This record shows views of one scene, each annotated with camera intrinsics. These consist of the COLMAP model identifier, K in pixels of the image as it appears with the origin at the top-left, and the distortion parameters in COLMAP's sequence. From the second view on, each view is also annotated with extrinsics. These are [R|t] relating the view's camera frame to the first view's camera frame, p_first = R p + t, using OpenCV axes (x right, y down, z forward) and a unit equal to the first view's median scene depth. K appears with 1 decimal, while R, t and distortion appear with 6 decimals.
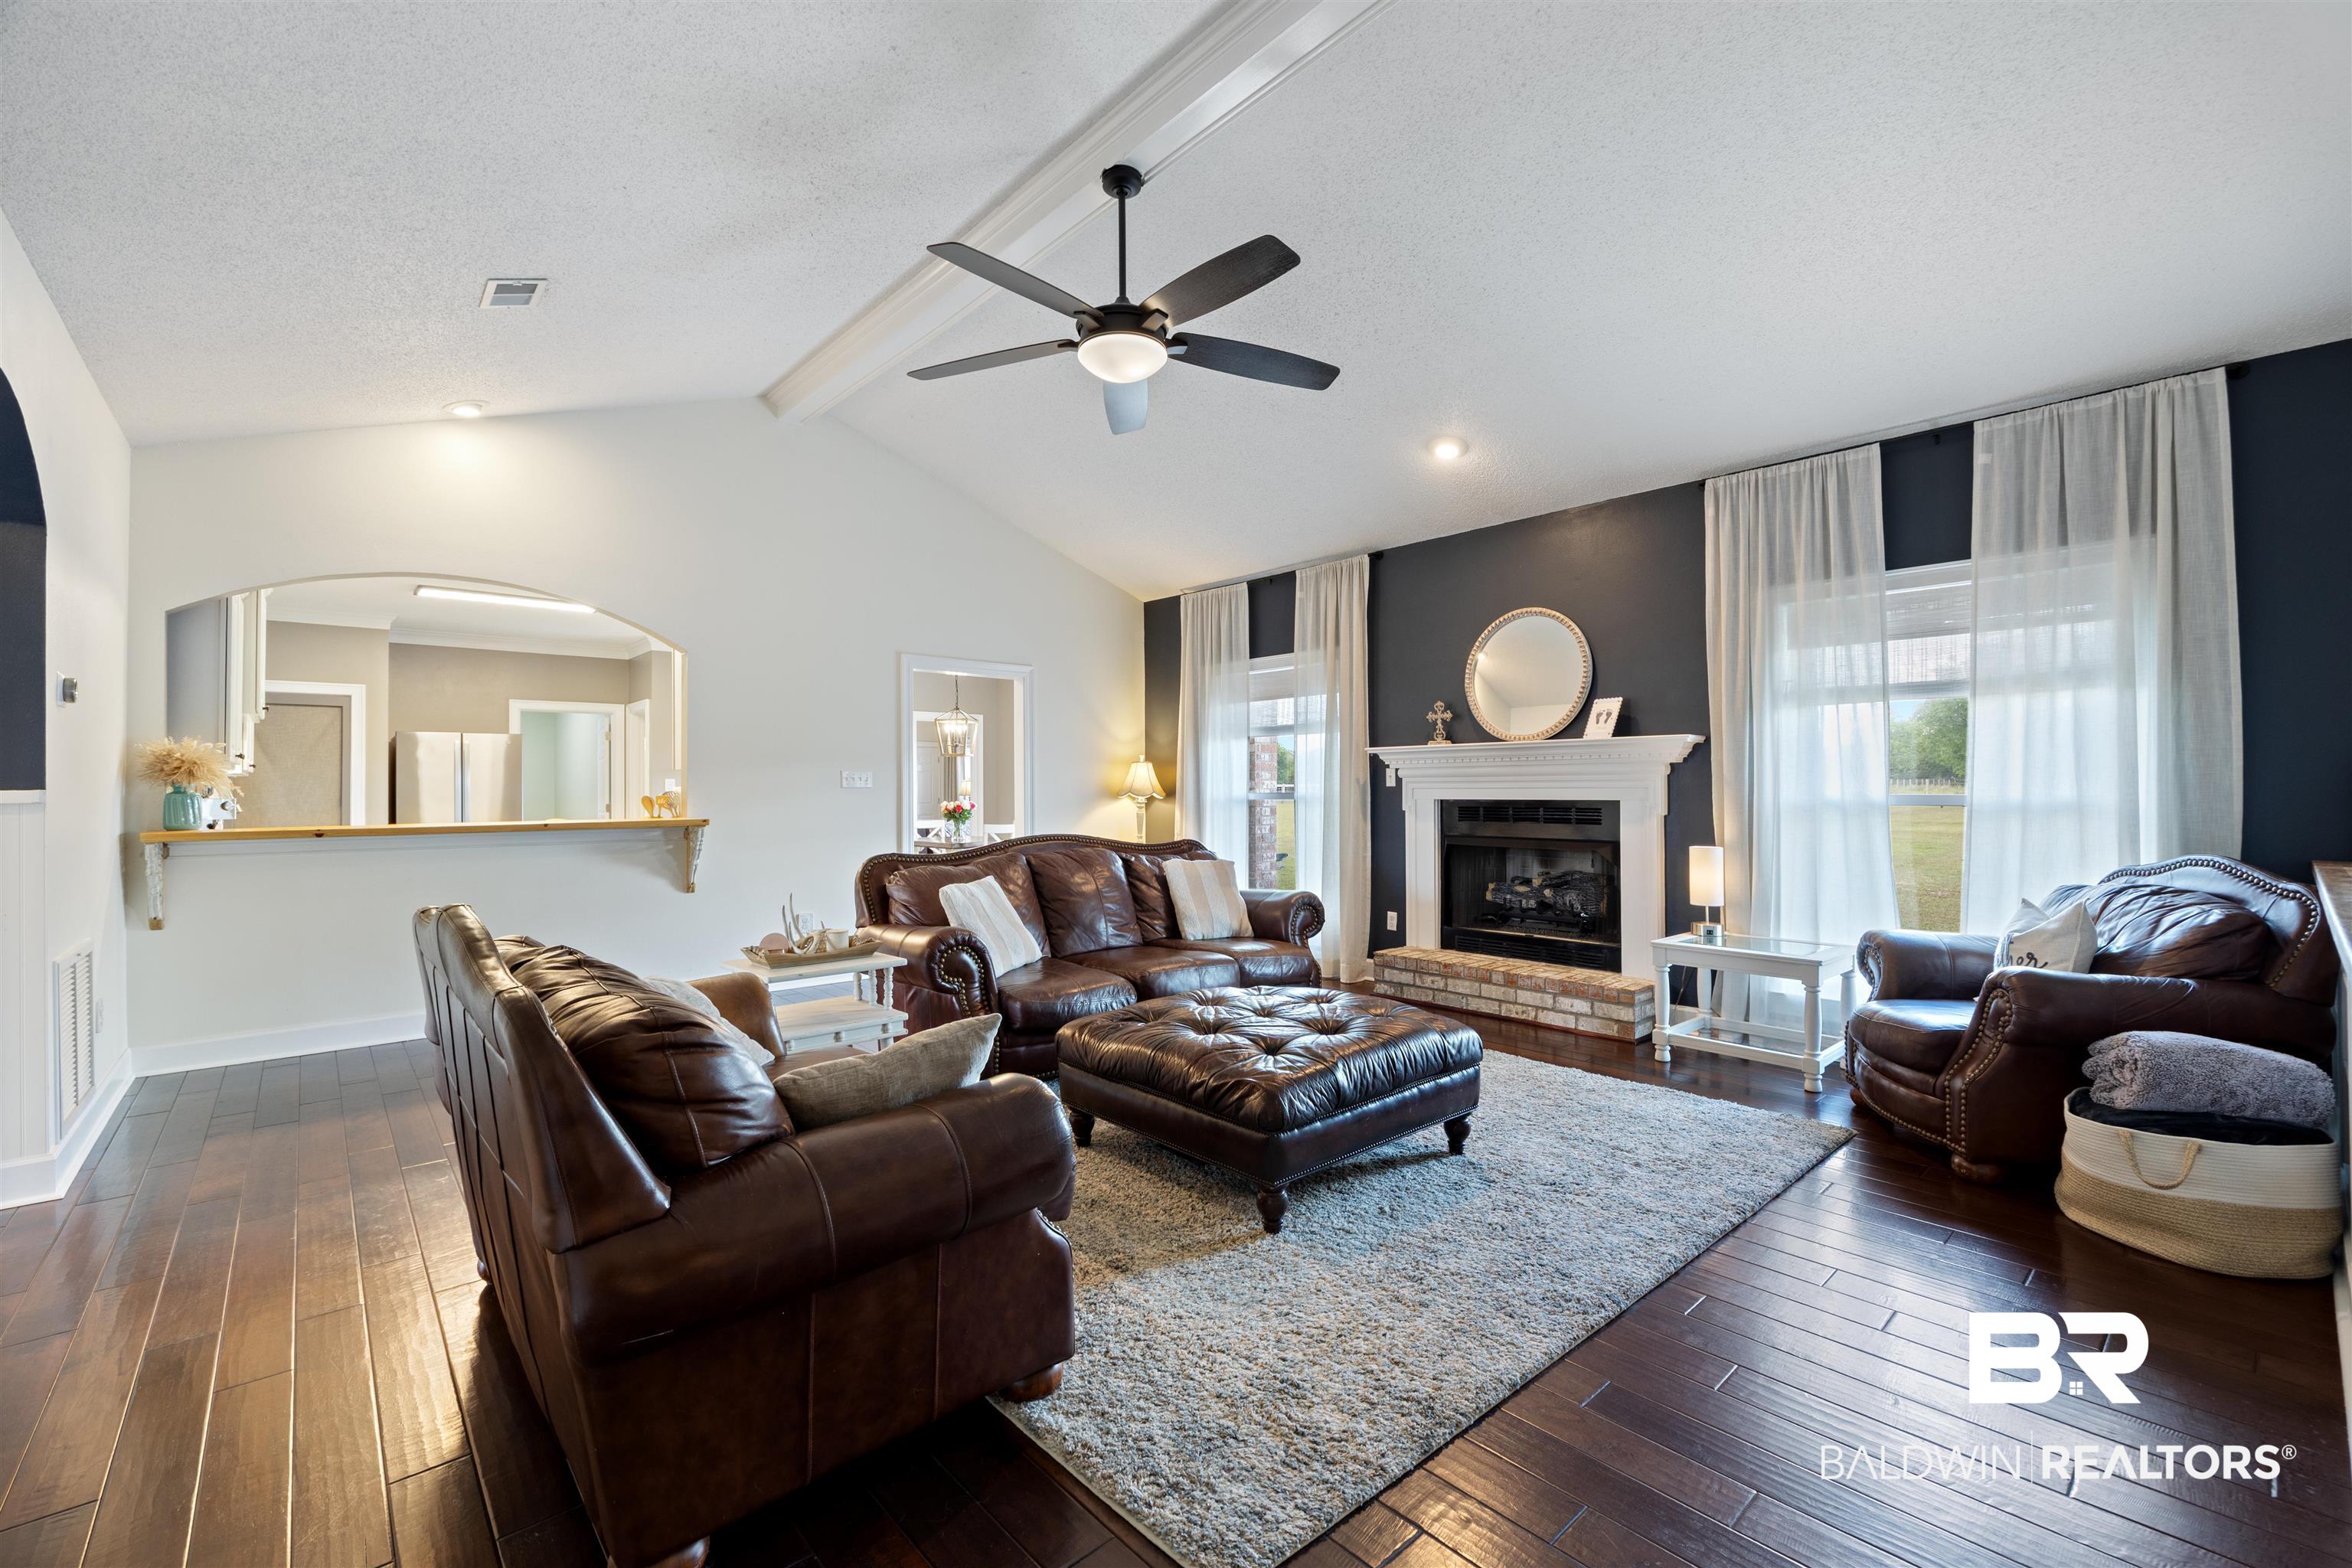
lens RADIAL K [[1021.8, 0, 1176.0], [0, 1021.8, 784.0], [0, 0, 1]] dist [-0.004113, -0.000426]
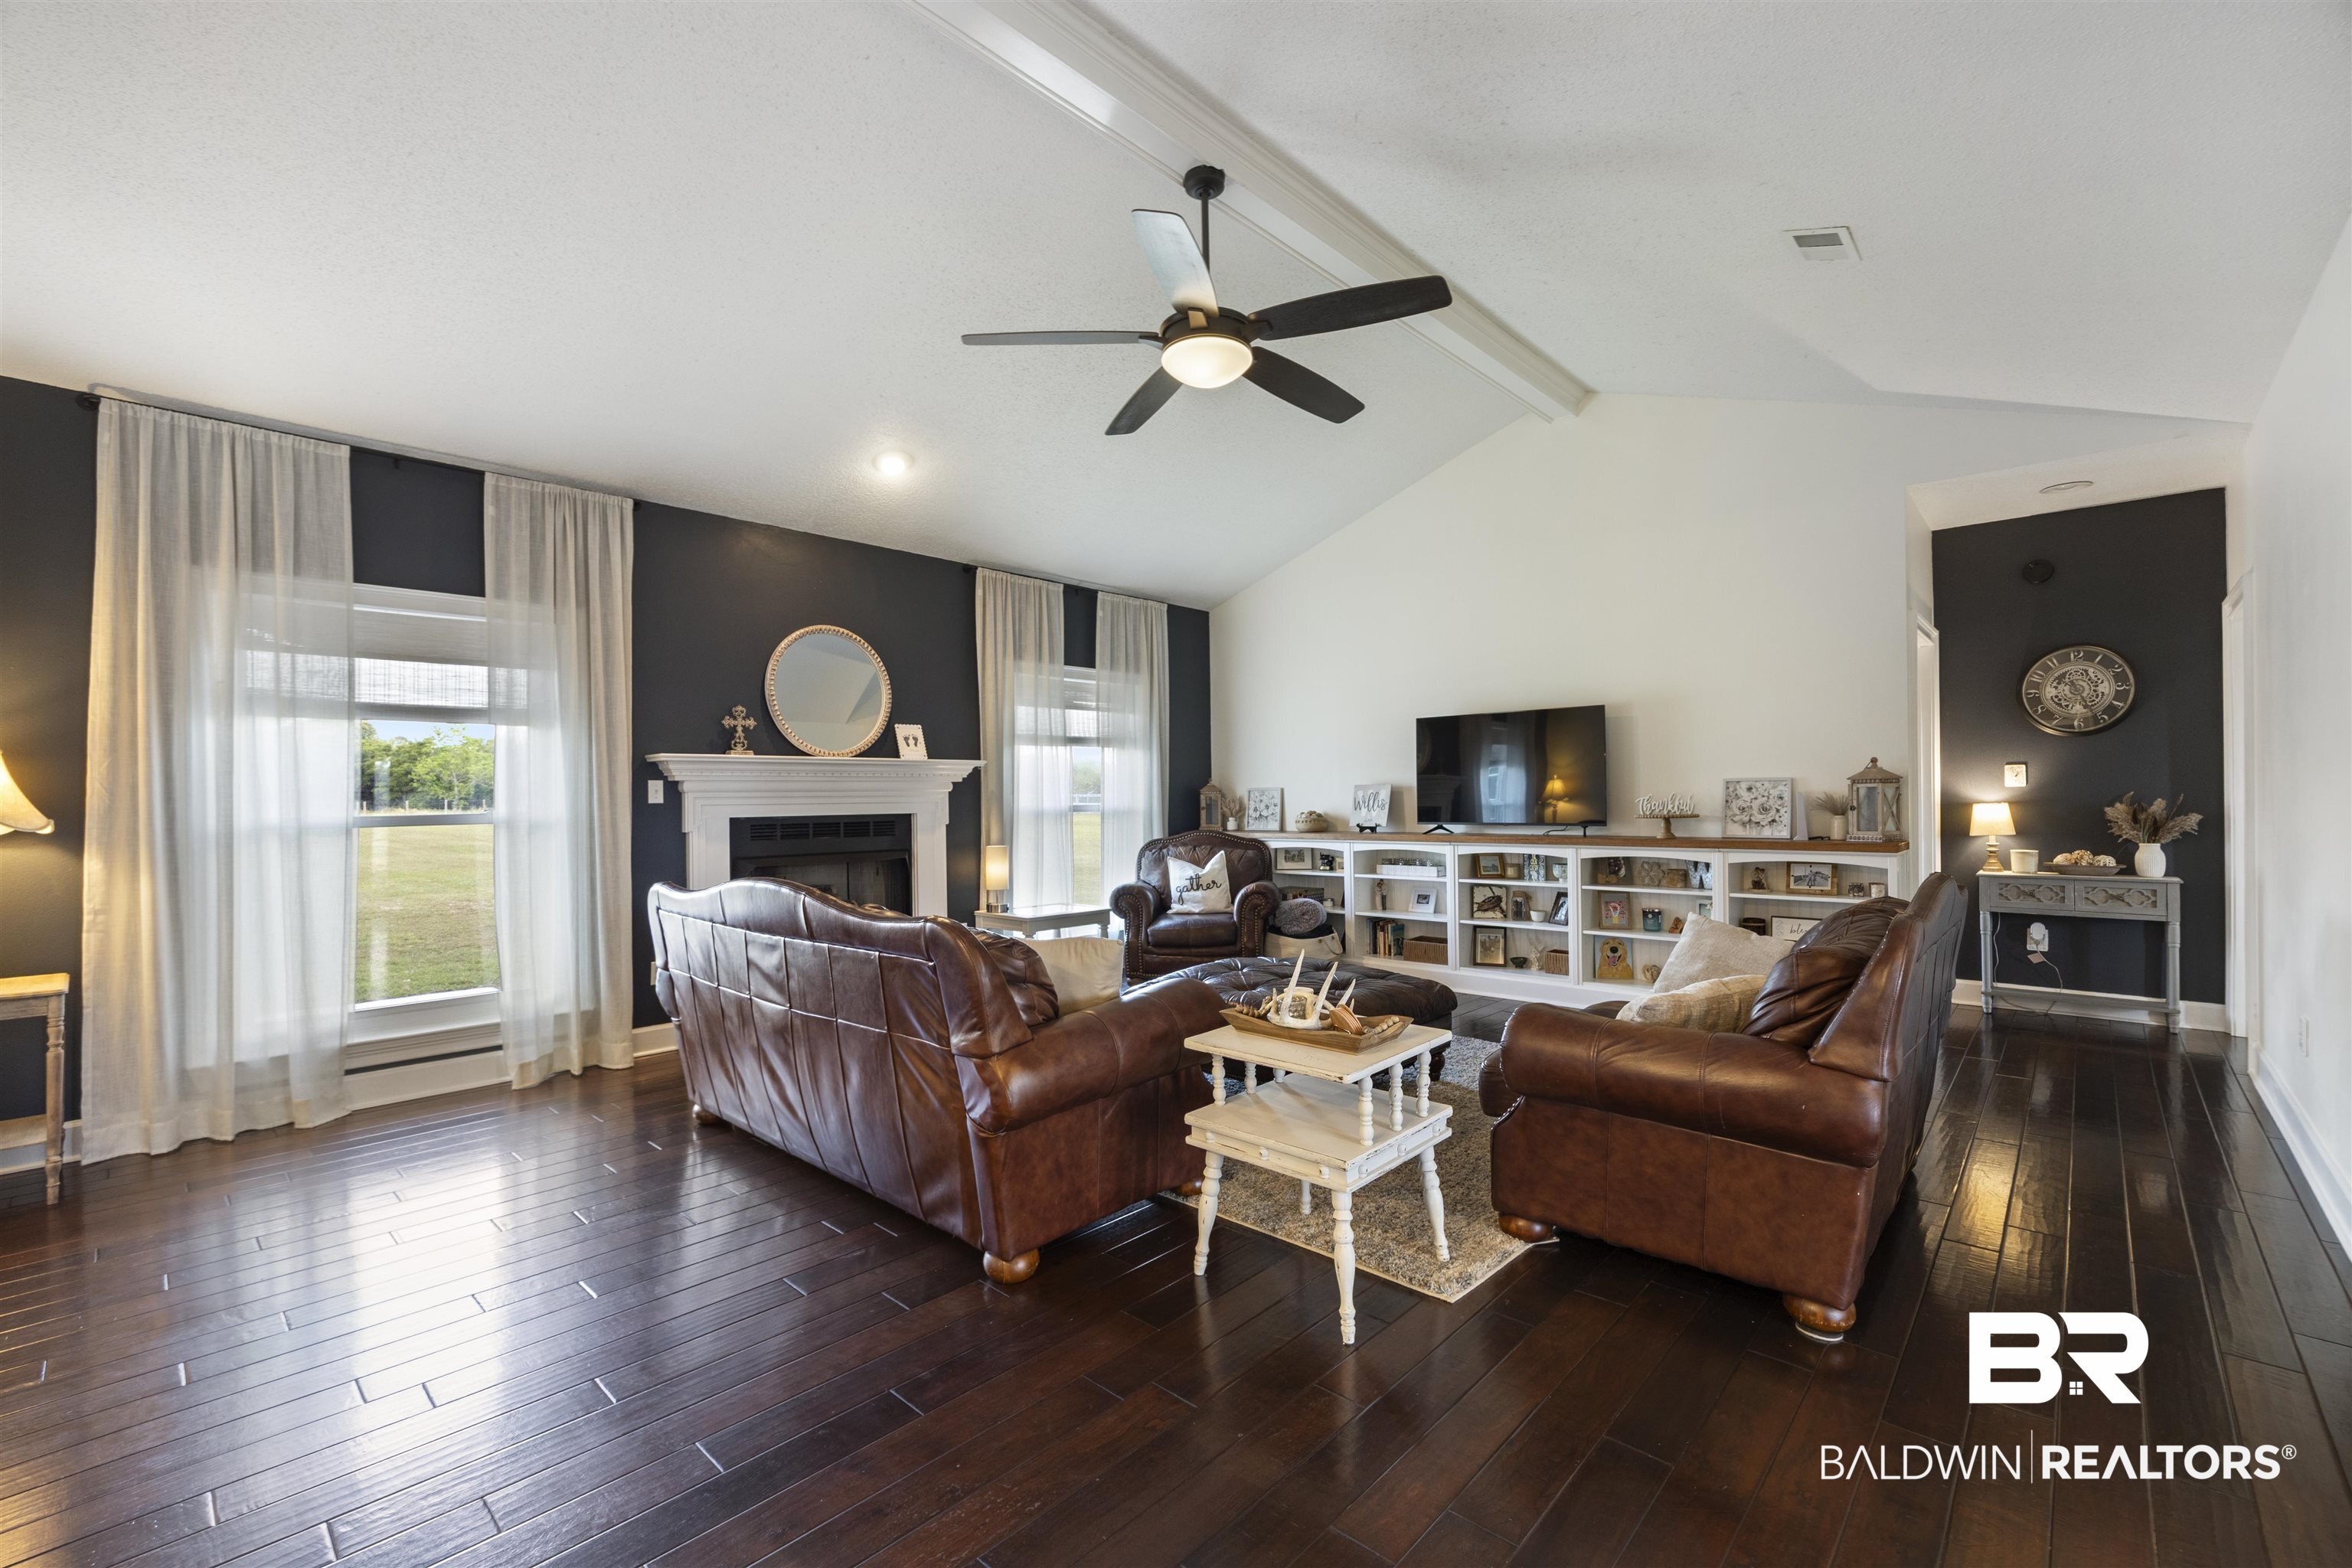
lens RADIAL K [[1008.7, 0, 1176.0], [0, 1008.7, 784.0], [0, 0, 1]] dist [-0.009000, 0.000096]
pose [[-0.098152, 0.021275, 0.994944, -0.657424], [0.008105, 0.999755, -0.020578, 0.007471], [-0.995138, 0.006044, -0.098300, 0.734889]]
